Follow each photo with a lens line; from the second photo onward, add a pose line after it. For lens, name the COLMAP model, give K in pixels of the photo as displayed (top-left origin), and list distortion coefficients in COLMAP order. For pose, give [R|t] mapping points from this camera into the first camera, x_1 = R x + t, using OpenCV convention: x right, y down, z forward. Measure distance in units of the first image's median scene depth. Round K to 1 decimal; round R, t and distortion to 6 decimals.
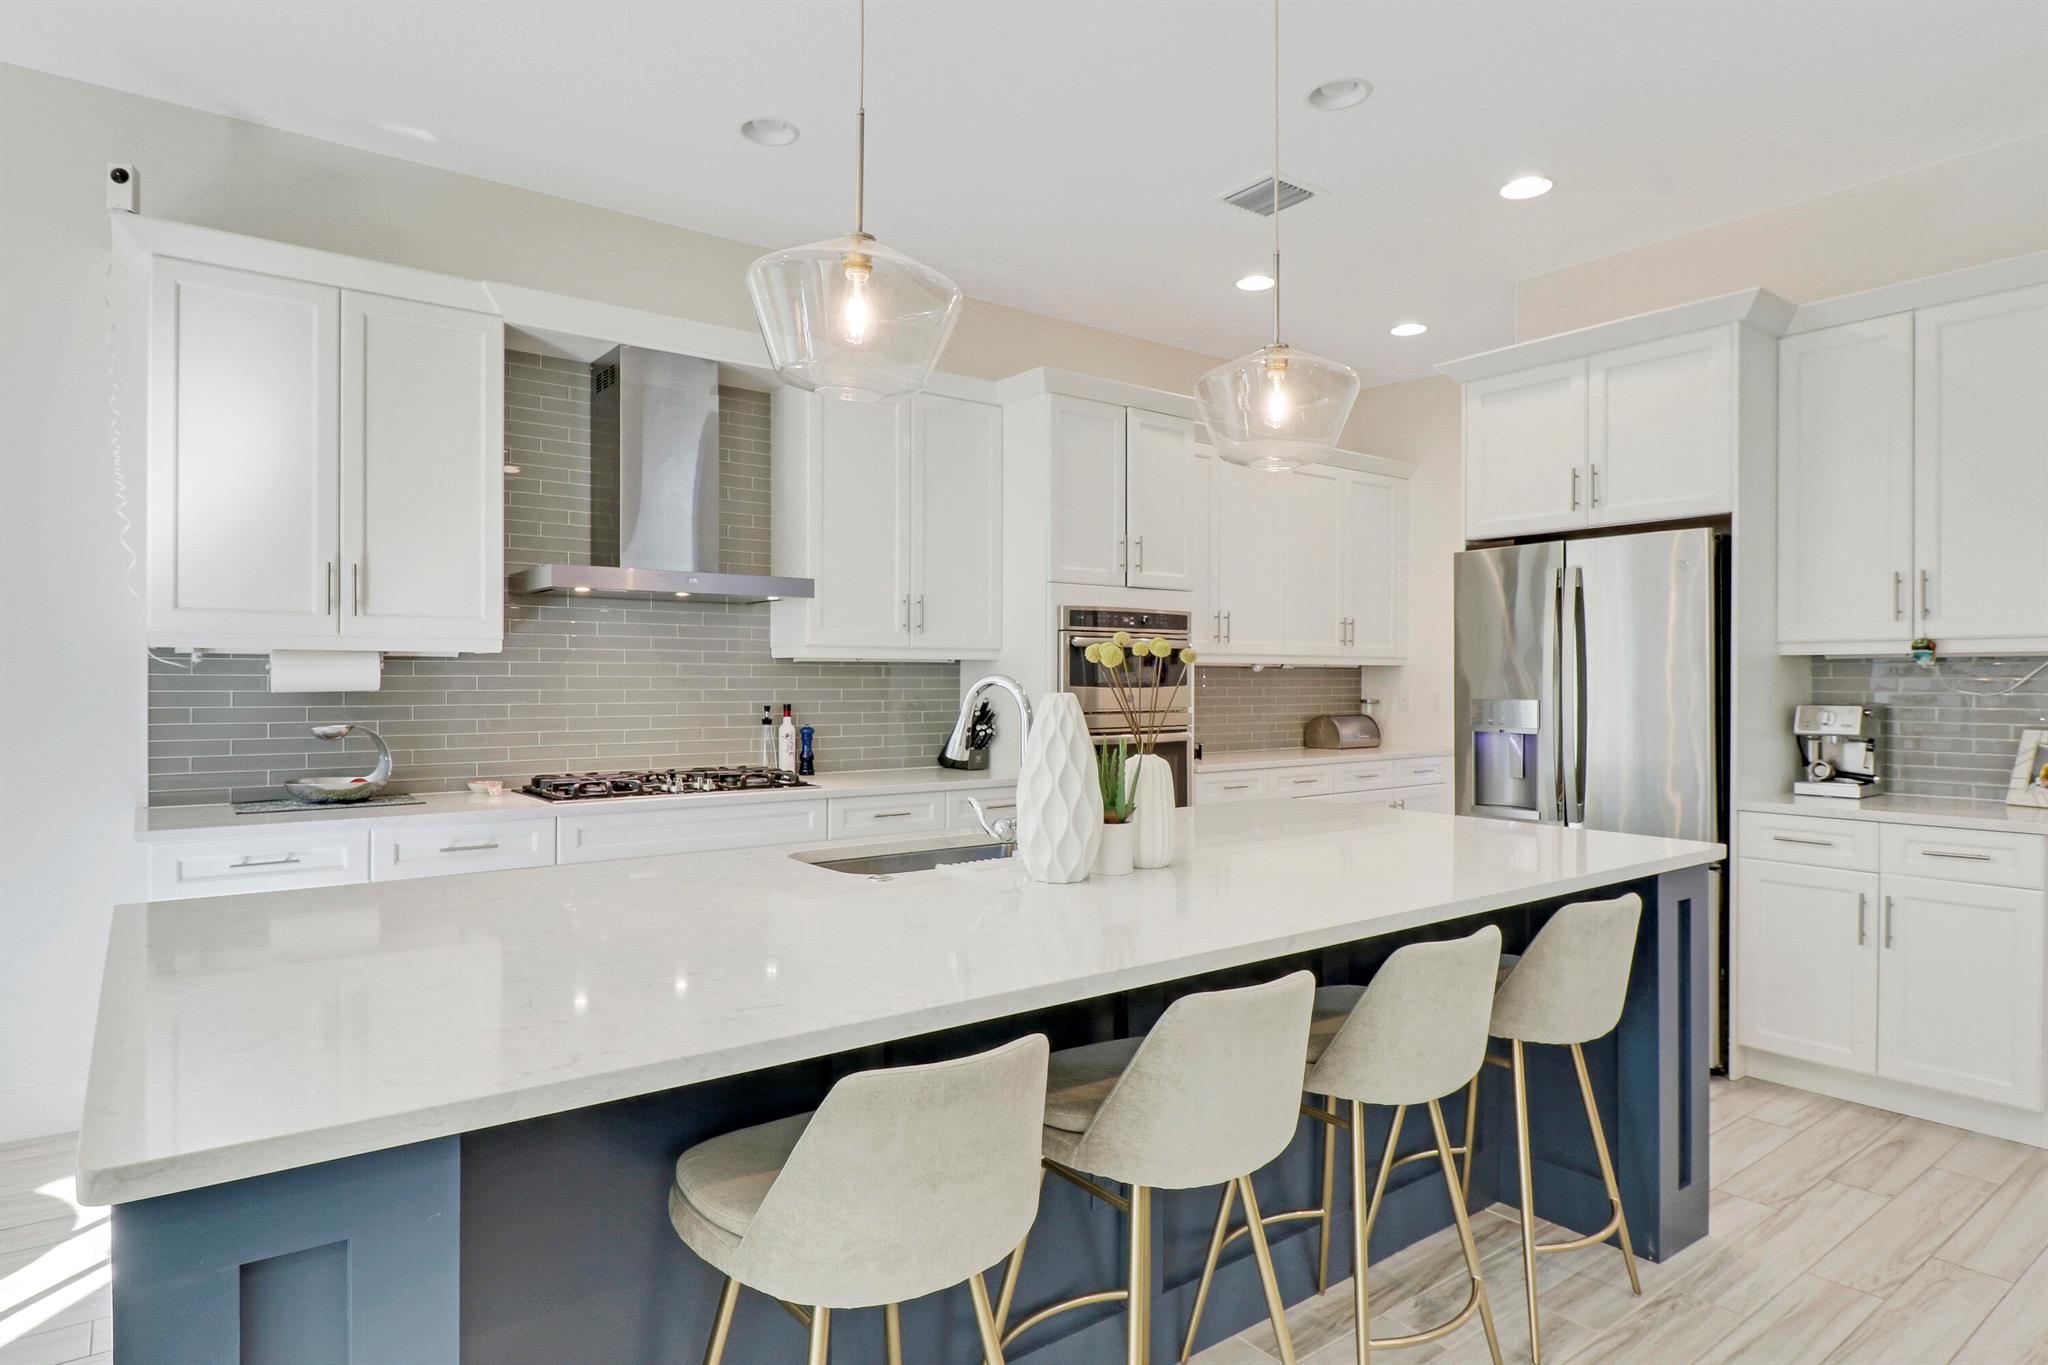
lens RADIAL K [[1147.0, 0, 1023.4], [0, 1147.0, 677.7], [0, 0, 1]] dist [-0.000138, -0.000187]
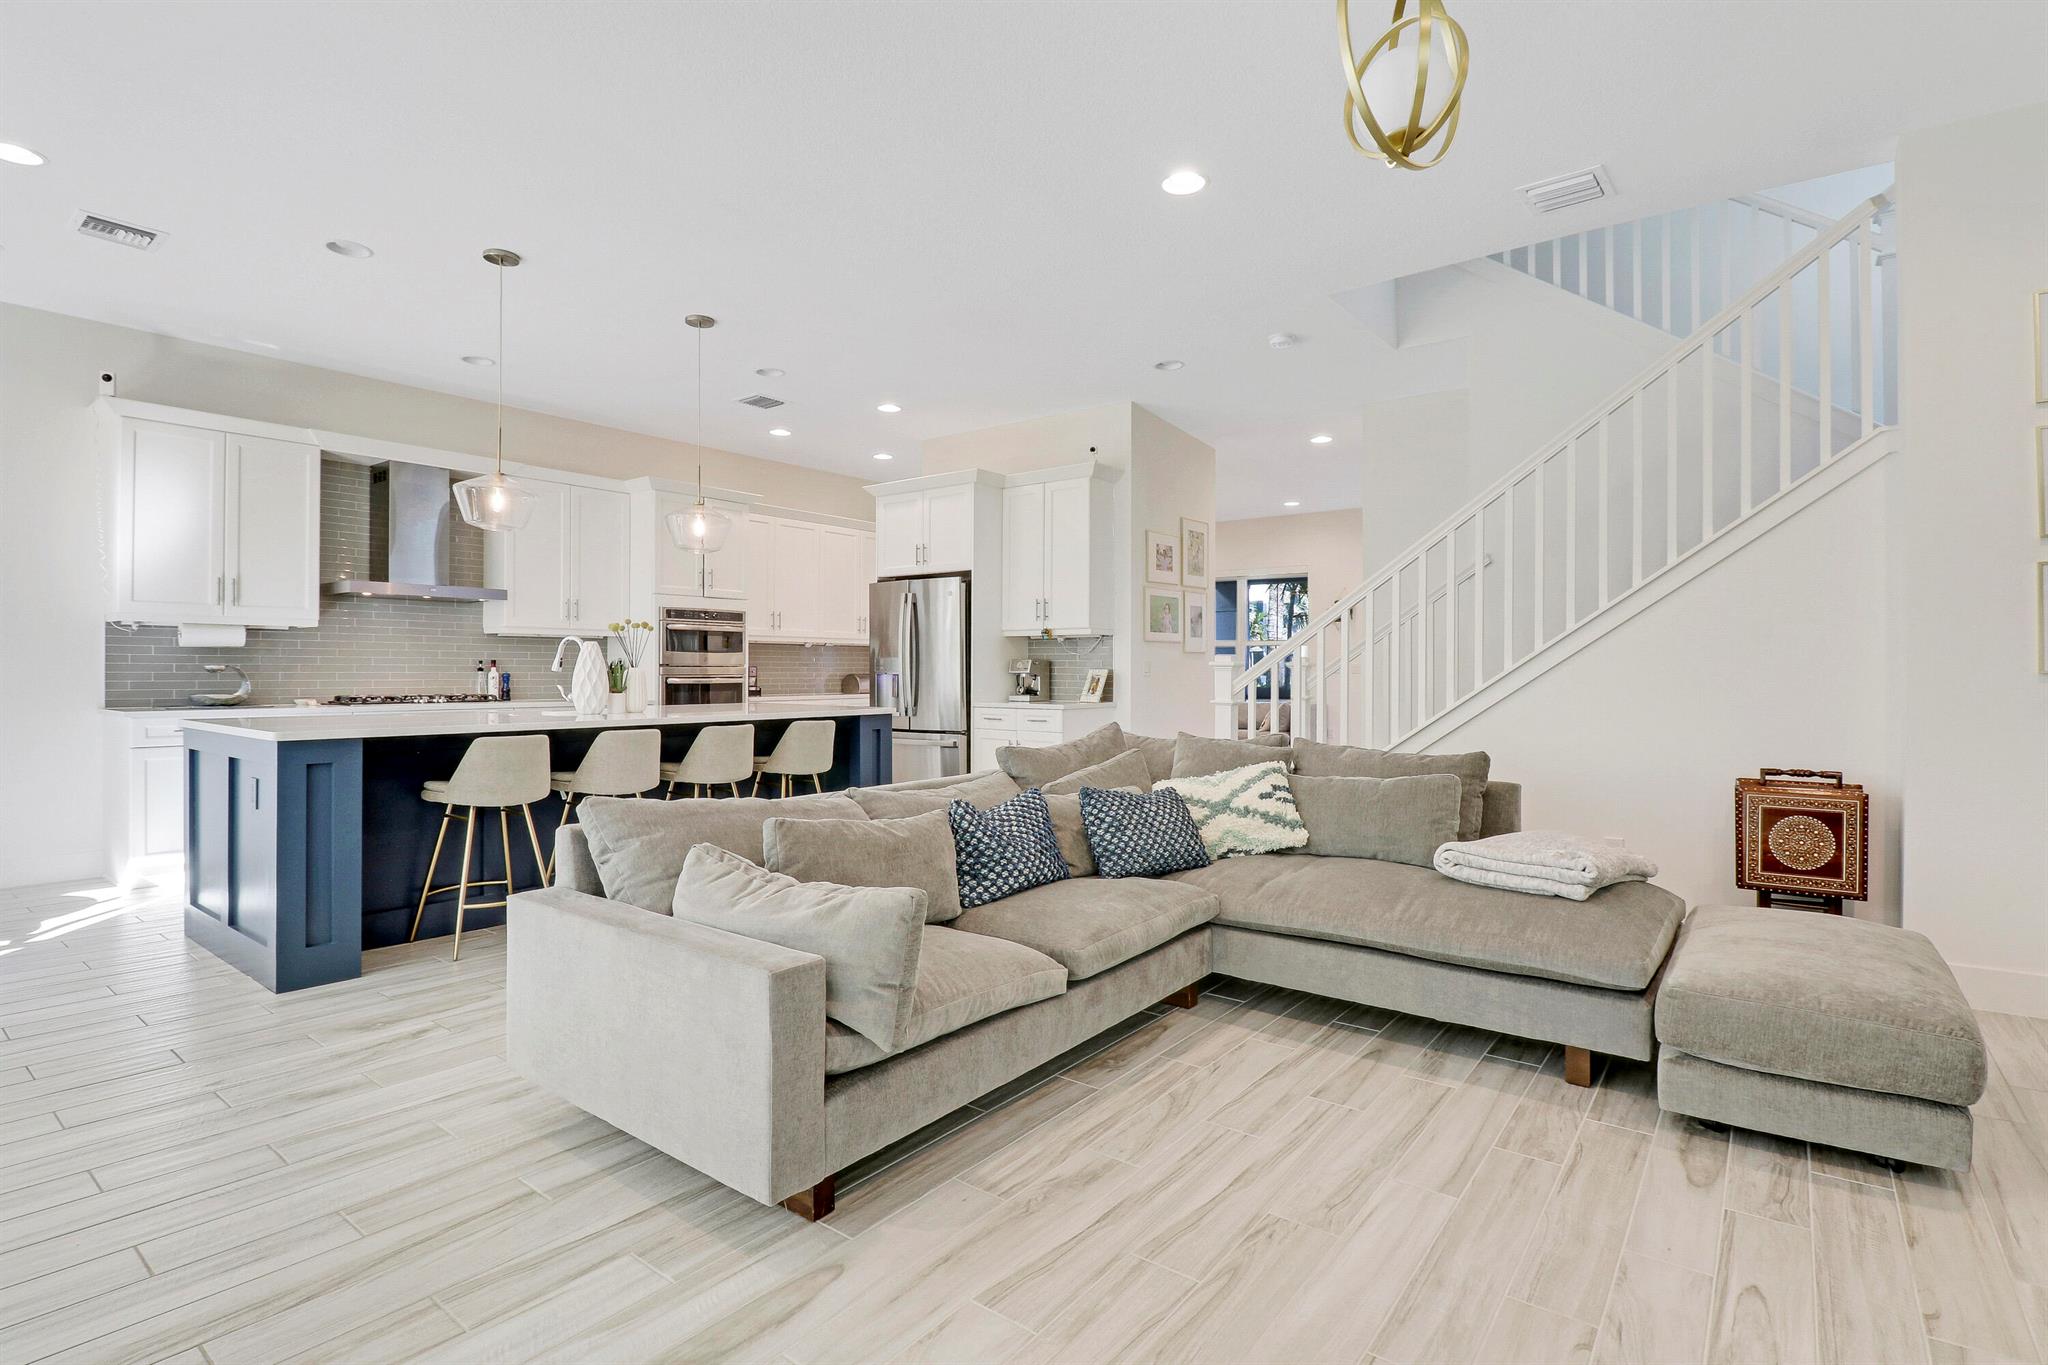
lens RADIAL K [[976.1, 0, 1021.4], [0, 976.1, 667.3], [0, 0, 1]] dist [0.001336, -0.009181]
pose [[0.966400, 0.002703, 0.257029, 0.220057], [-0.002708, 0.999996, -0.000334, 0.037374], [-0.257029, -0.000374, 0.966404, -0.750834]]
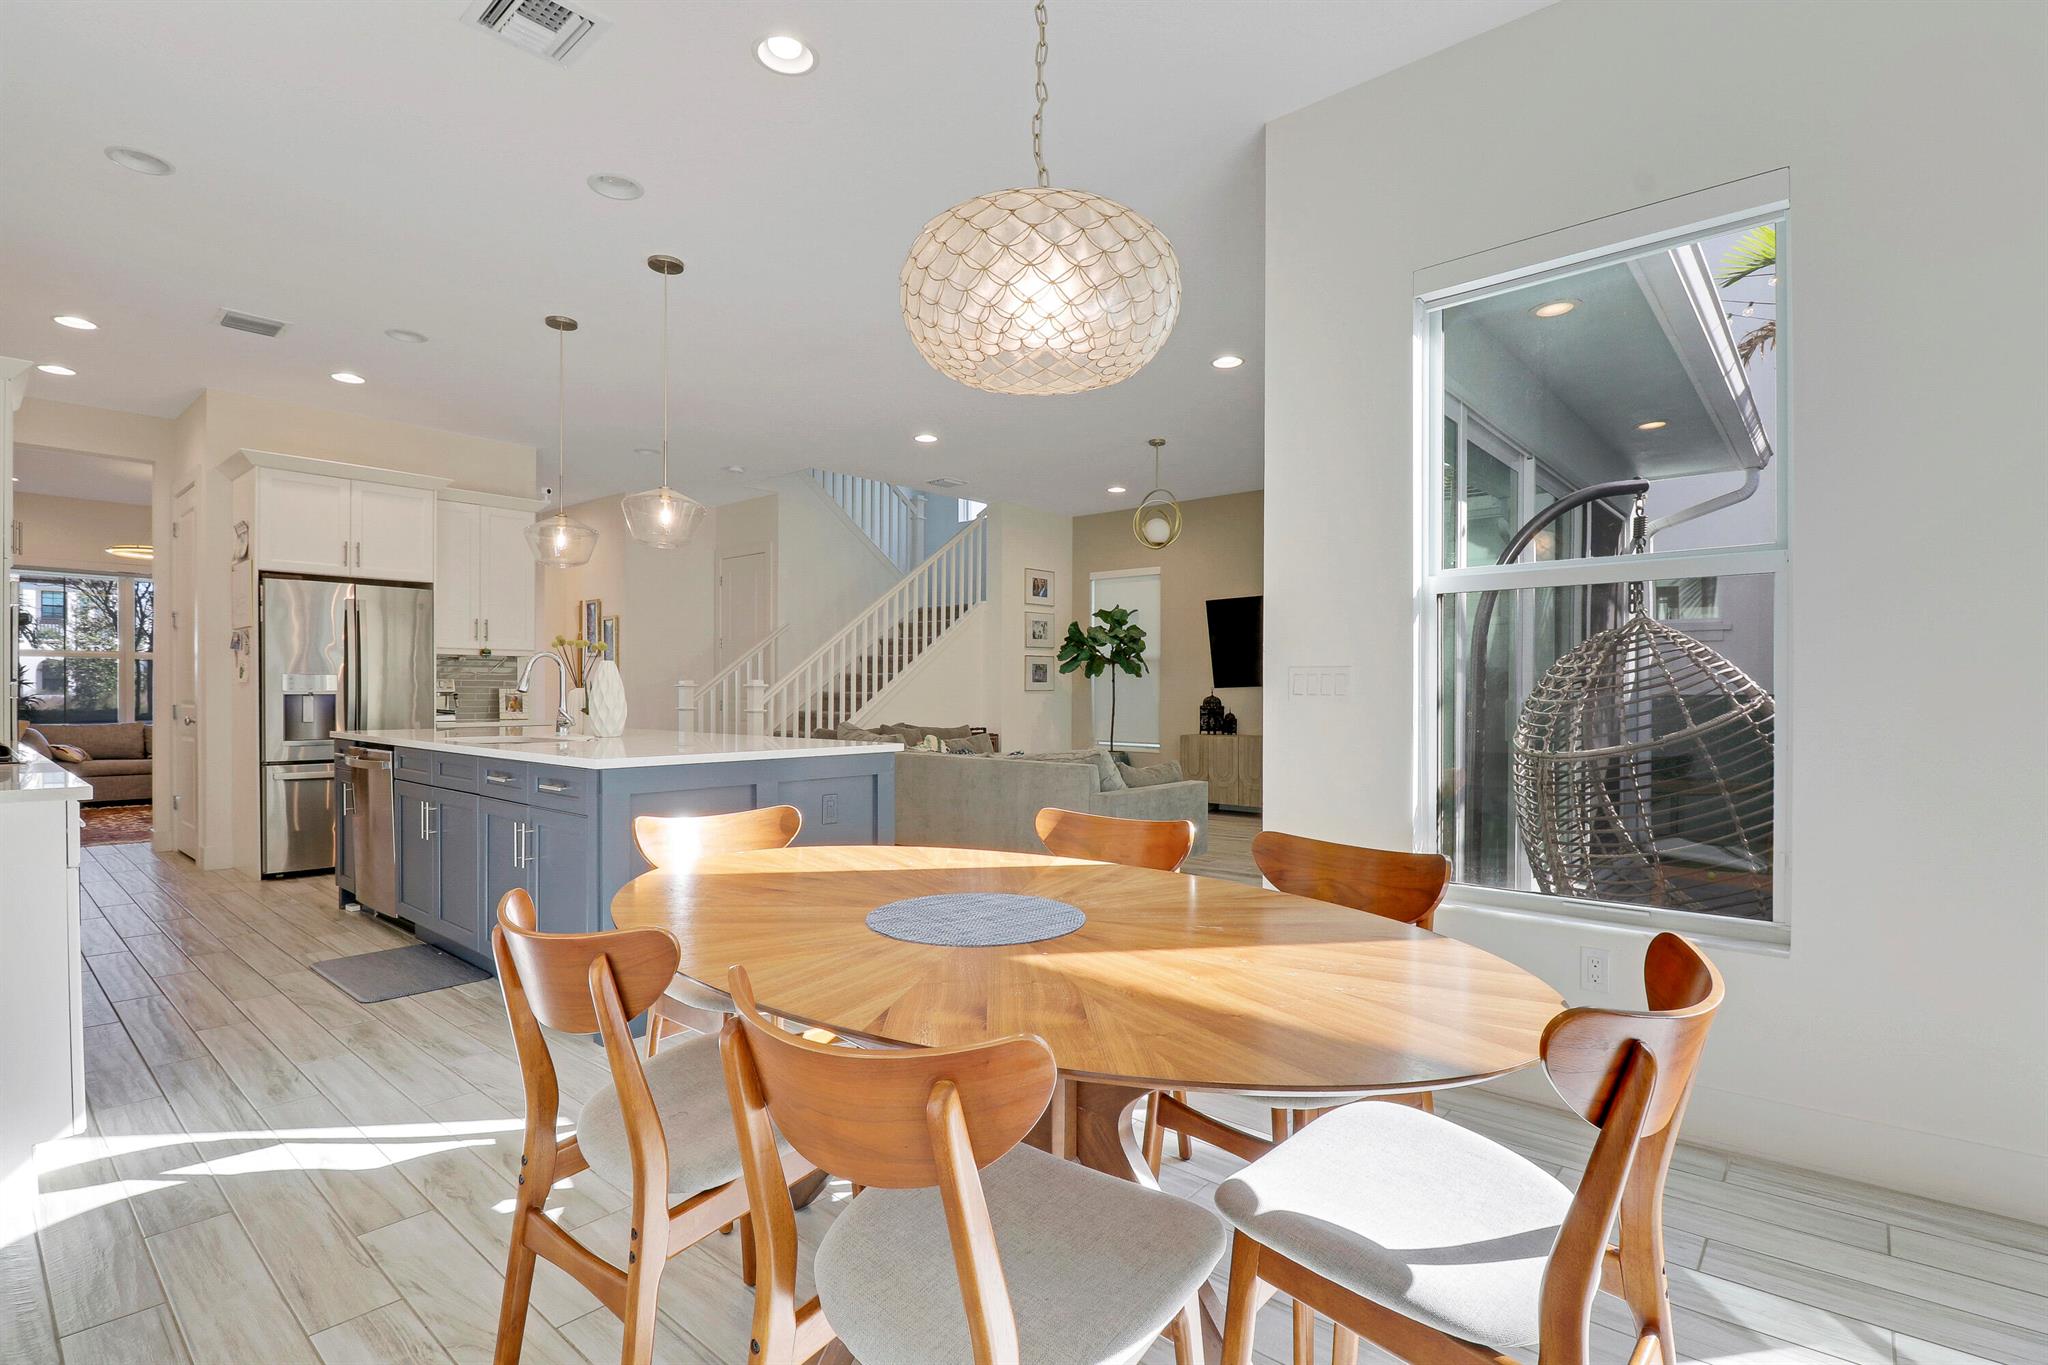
lens RADIAL K [[976.1, 0, 1013.7], [0, 976.1, 697.3], [0, 0, 1]] dist [0.001336, -0.009181]
pose [[-0.190382, -0.006300, 0.981690, -1.202478], [-0.001897, 0.999980, 0.006049, 0.044151], [-0.981708, -0.000710, -0.190390, 0.291954]]
